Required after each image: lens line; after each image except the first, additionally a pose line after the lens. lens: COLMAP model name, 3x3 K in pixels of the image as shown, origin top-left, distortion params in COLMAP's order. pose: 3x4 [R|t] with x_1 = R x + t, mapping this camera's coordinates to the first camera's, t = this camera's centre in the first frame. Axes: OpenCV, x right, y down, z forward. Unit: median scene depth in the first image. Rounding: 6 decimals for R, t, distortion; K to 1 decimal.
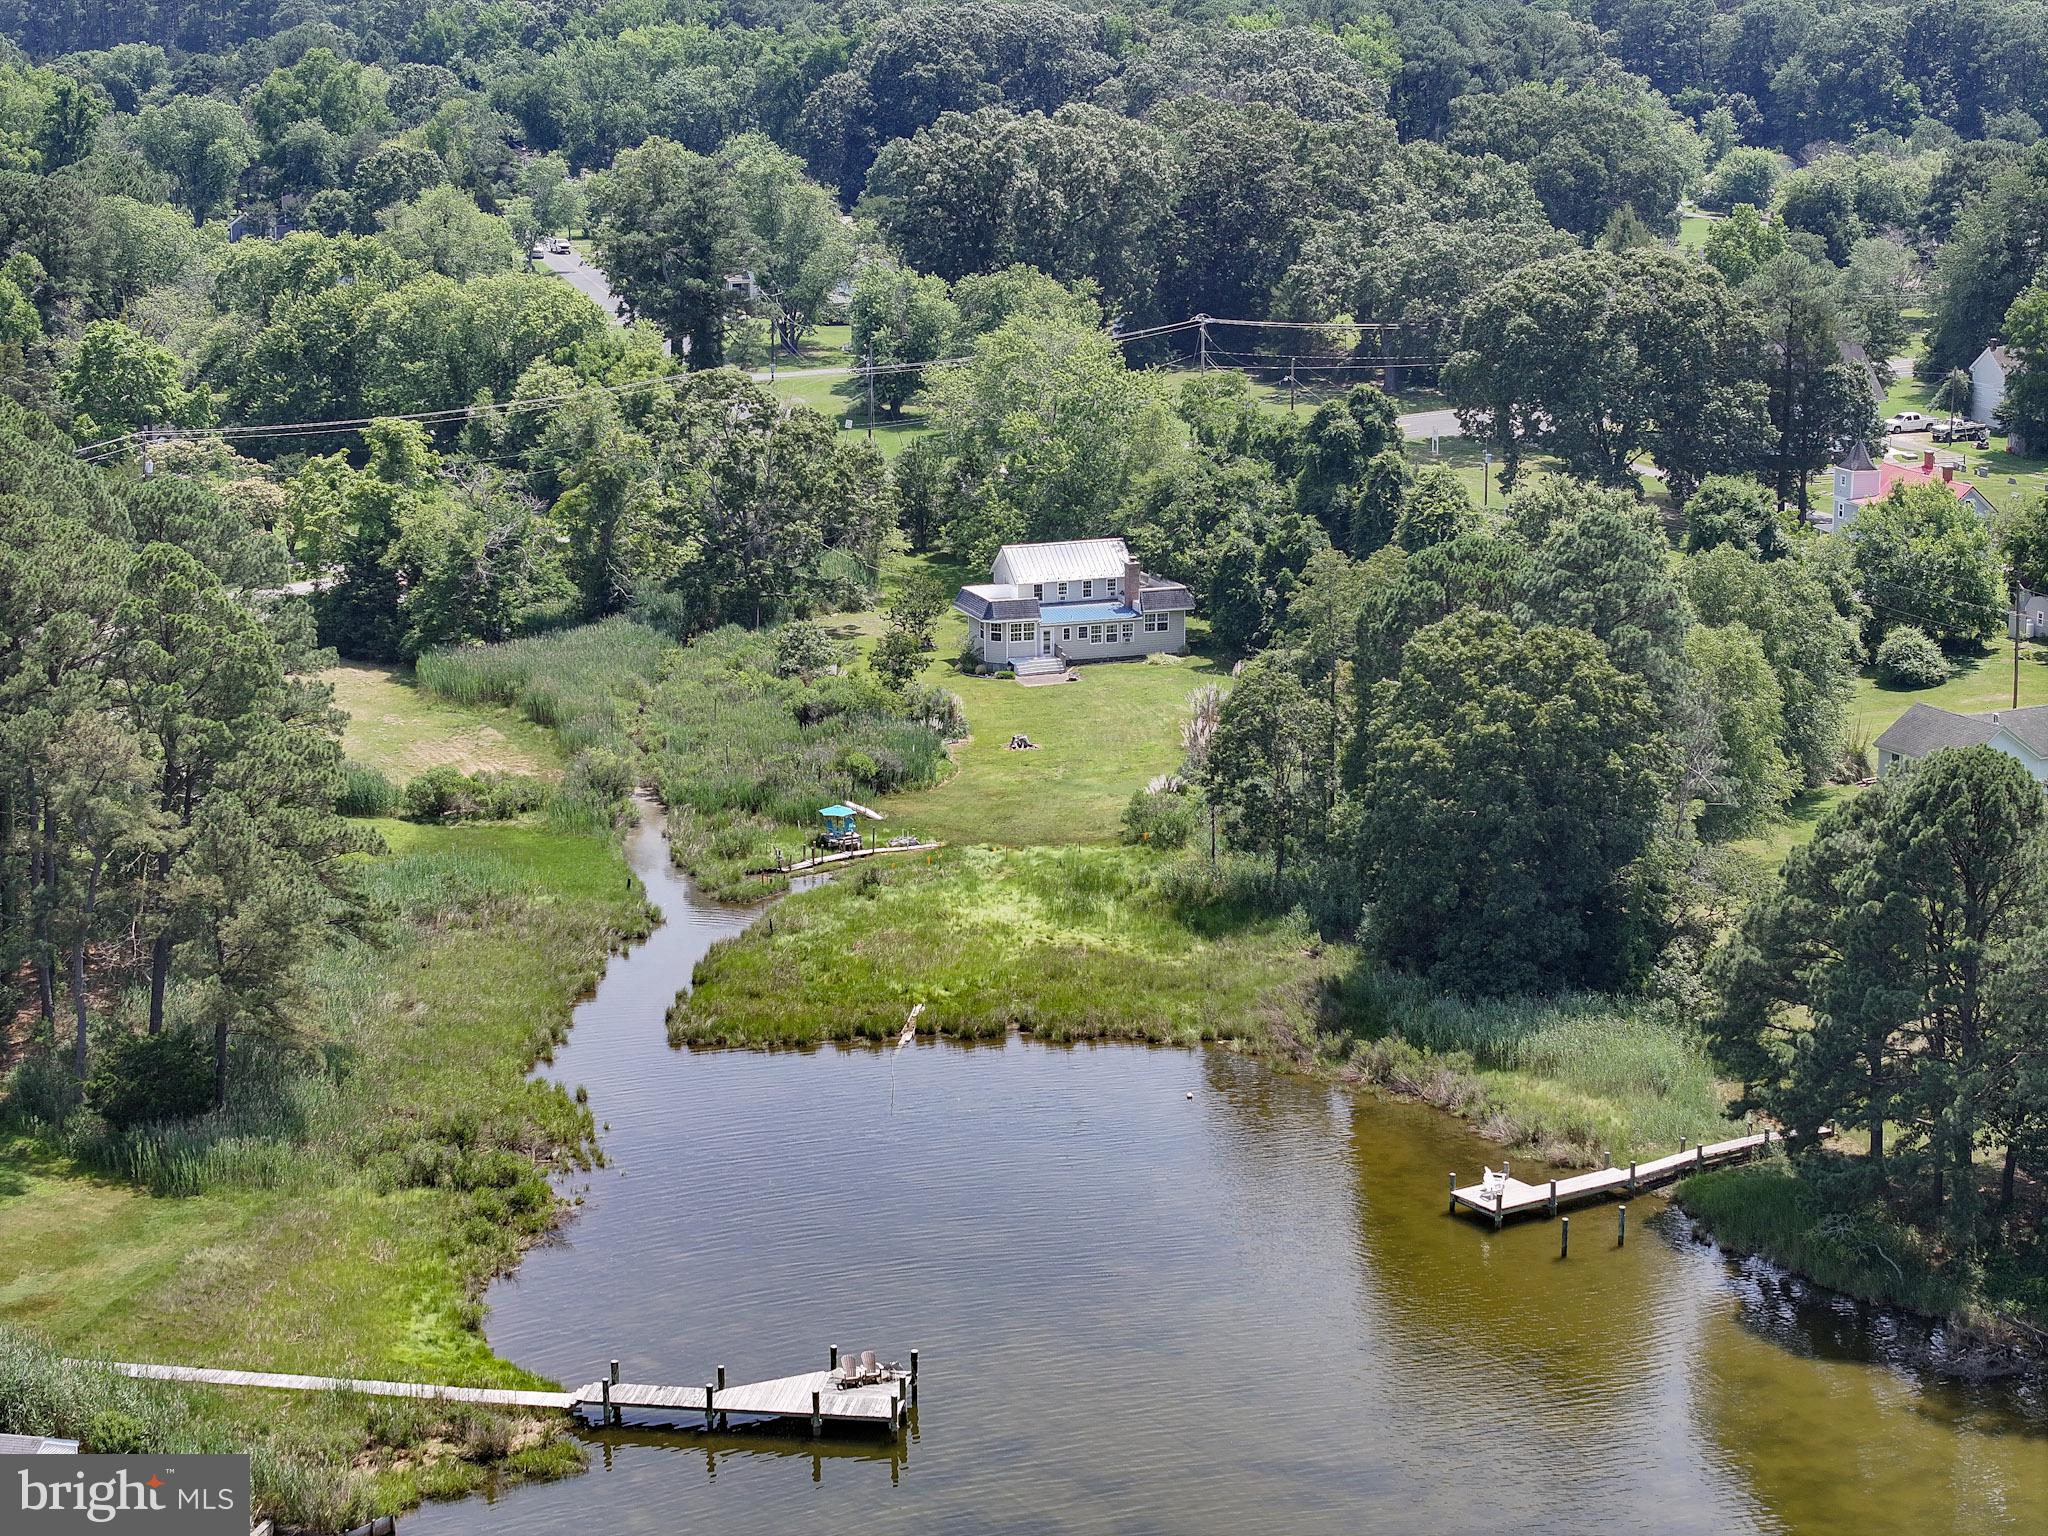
lens RADIAL K [[3977.8, 0, 1024.0], [0, 3977.8, 768.0], [0, 0, 1]] dist [-0.084913, -0.189298]
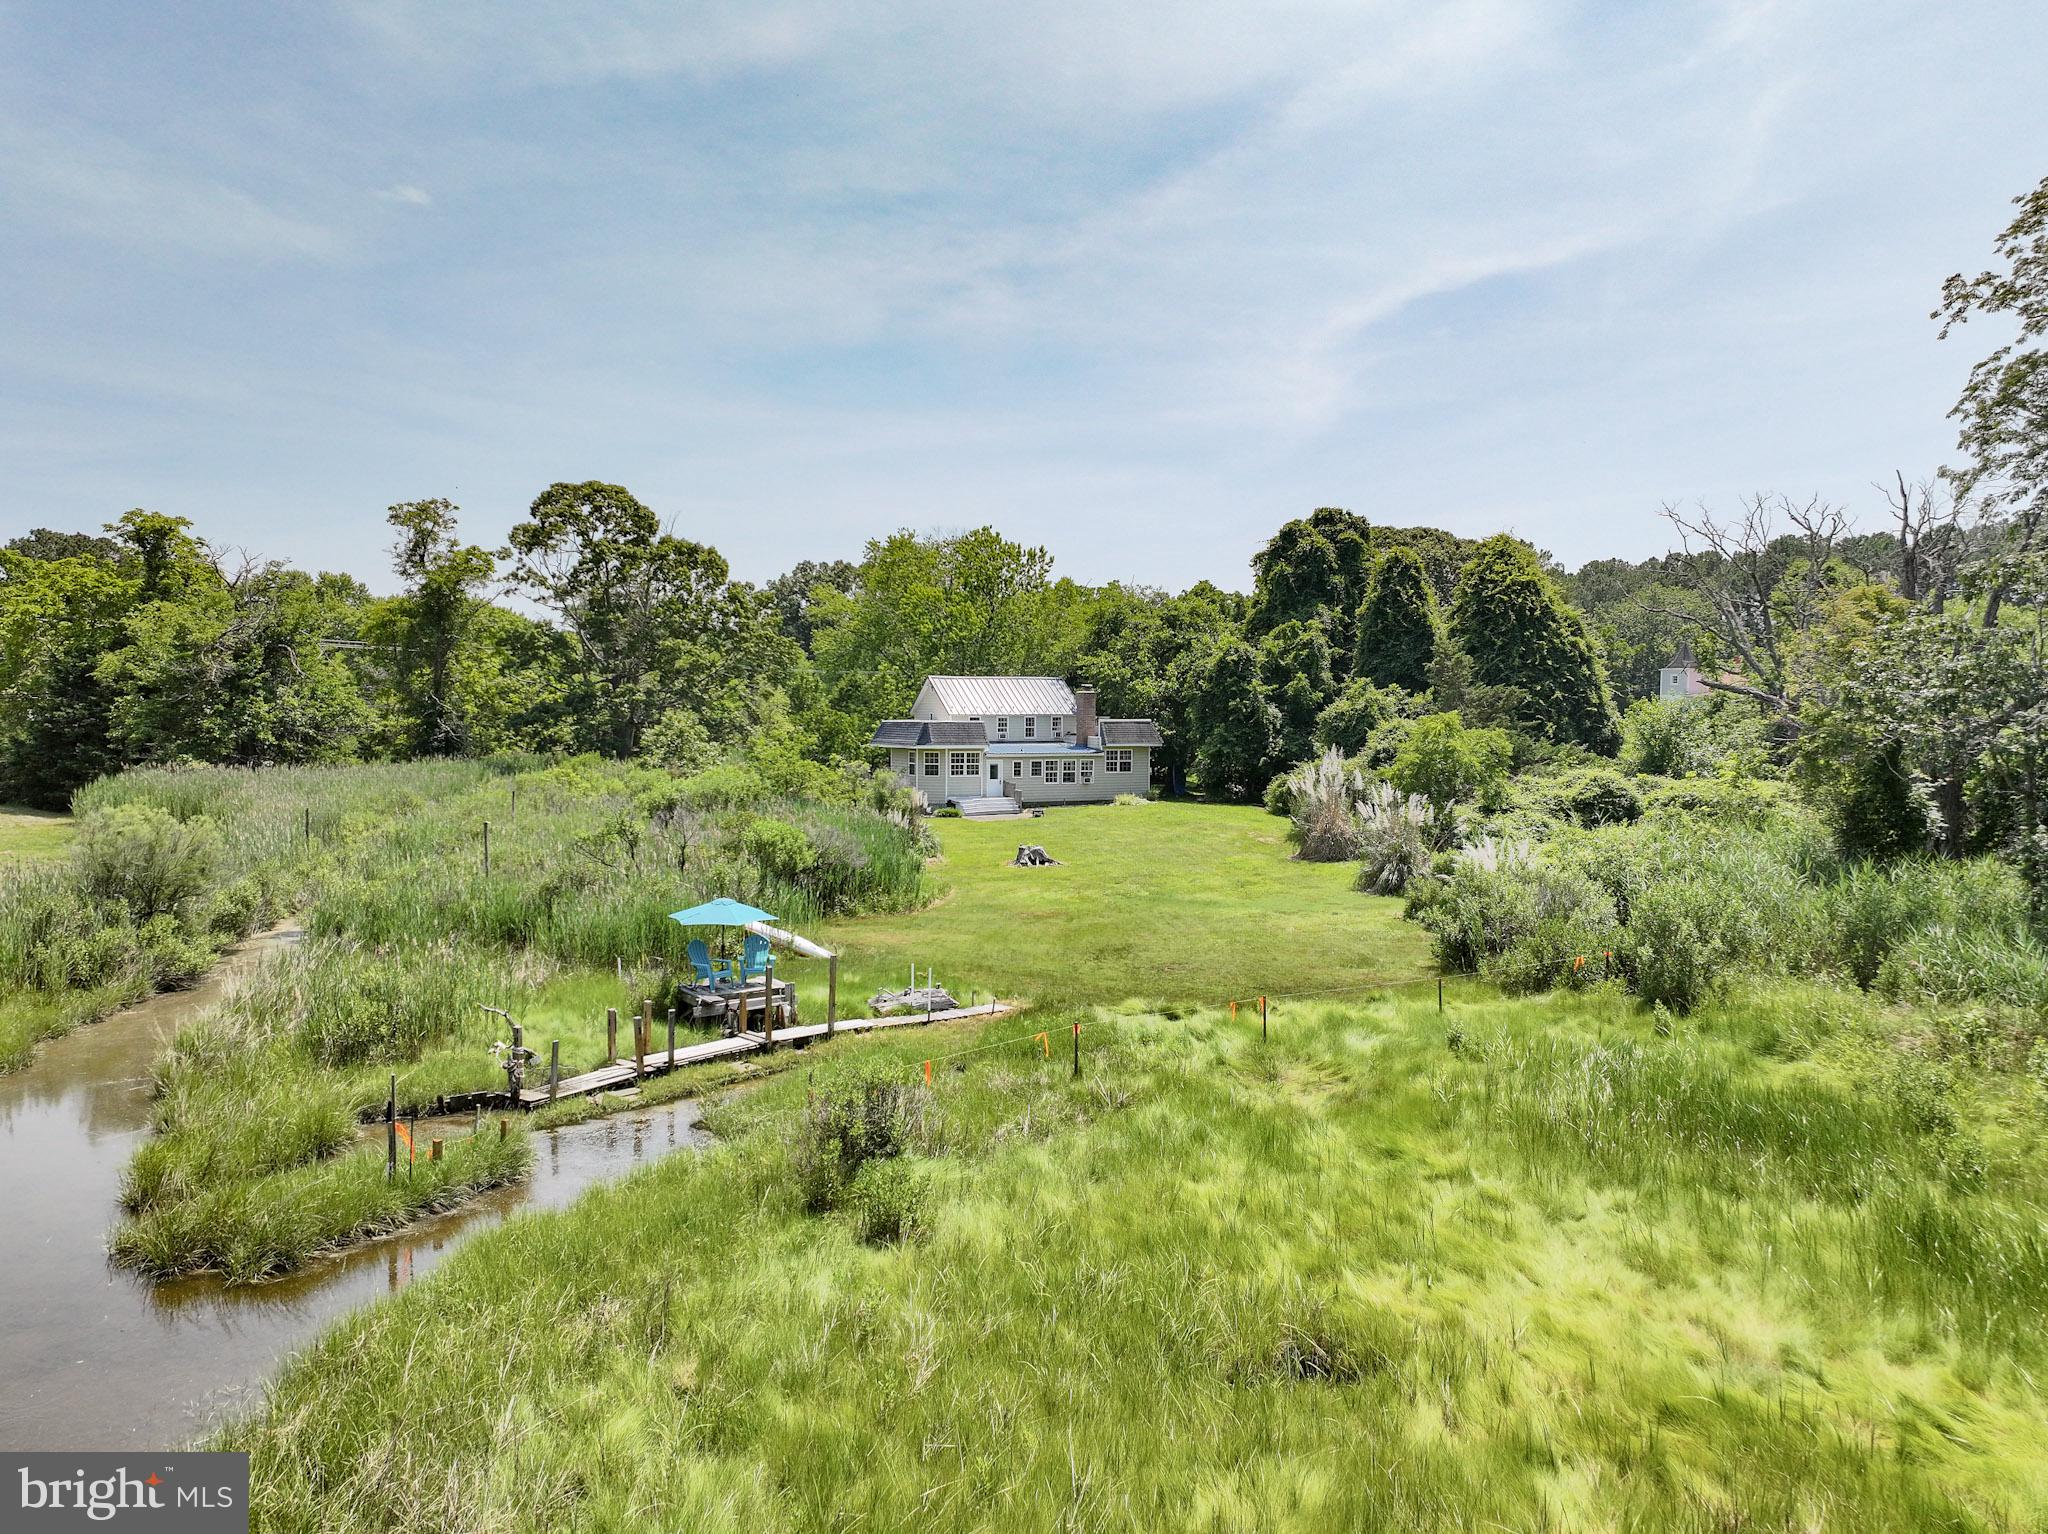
lens RADIAL K [[1398.4, 0, 1024.0], [0, 1398.4, 767.0], [0, 0, 1]] dist [-0.002236, -0.003434]
pose [[0.986630, 0.002111, 0.162960, -0.039252], [0.028166, 0.982661, -0.183257, 0.020380], [-0.160521, 0.185397, 0.969464, 0.839458]]
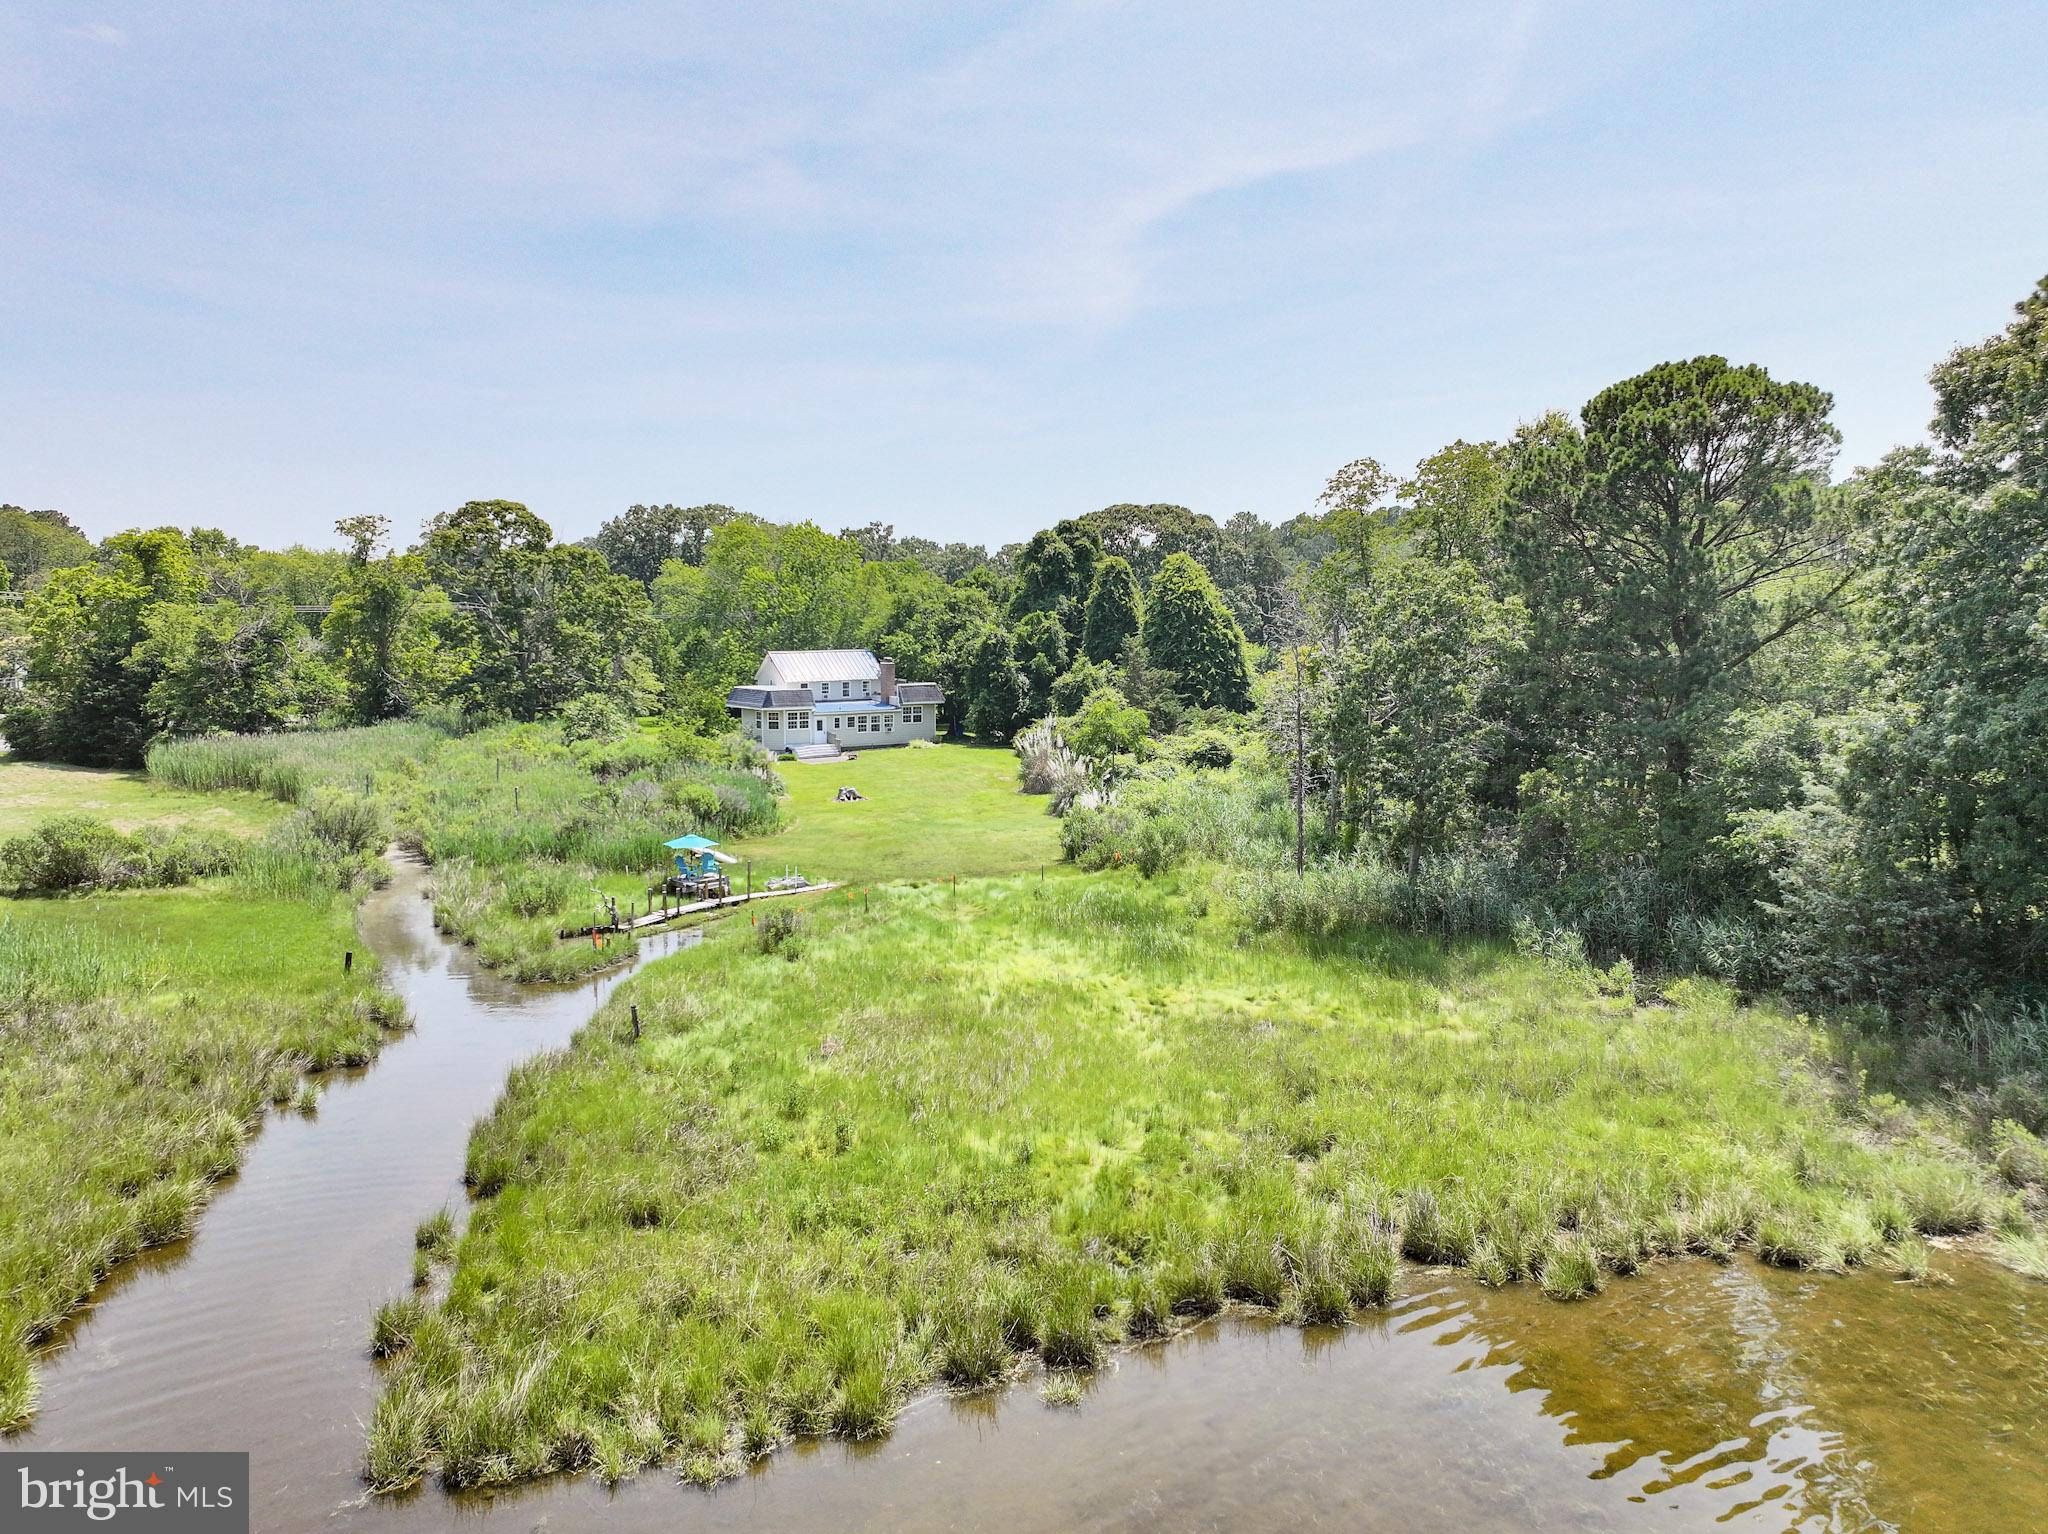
lens RADIAL K [[1398.4, 0, 1024.0], [0, 1398.4, 767.0], [0, 0, 1]] dist [-0.002236, -0.003434]
pose [[0.957625, -0.025488, 0.286886, -0.058560], [0.058785, 0.992405, -0.108058, 0.026426], [-0.281953, 0.120344, 0.951851, 0.718008]]
